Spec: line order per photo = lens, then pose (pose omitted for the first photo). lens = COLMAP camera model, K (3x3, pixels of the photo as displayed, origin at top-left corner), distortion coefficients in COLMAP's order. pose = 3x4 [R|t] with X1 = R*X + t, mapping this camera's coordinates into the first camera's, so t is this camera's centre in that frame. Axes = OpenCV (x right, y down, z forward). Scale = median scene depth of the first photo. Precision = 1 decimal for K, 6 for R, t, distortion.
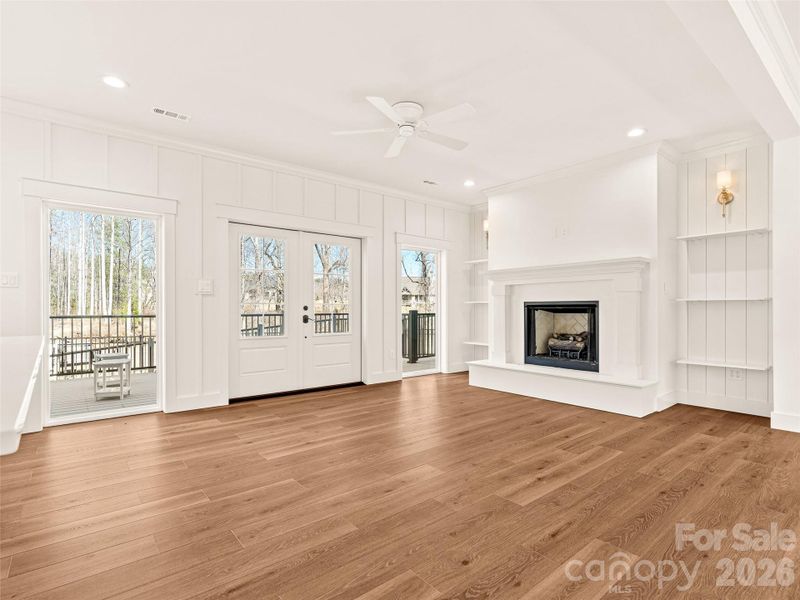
lens RADIAL K [[408.8, 0, 398.4], [0, 408.8, 308.6], [0, 0, 1]] dist [-0.006625, 0.002527]
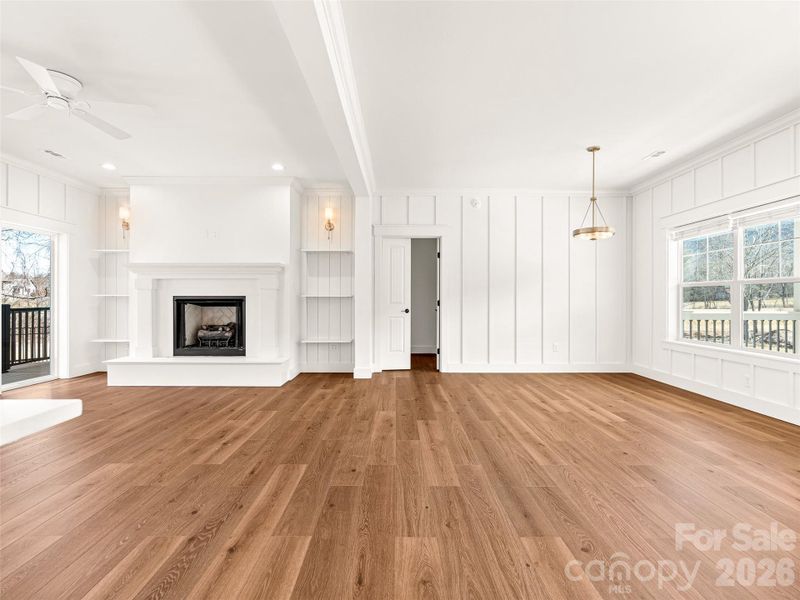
lens RADIAL K [[408.8, 0, 398.6], [0, 408.8, 297.5], [0, 0, 1]] dist [-0.006625, 0.002527]
pose [[0.630930, 0.004040, 0.775829, -0.163120], [-0.000052, 0.999987, -0.005165, -0.009041], [-0.775839, 0.003219, 0.630922, -0.105330]]
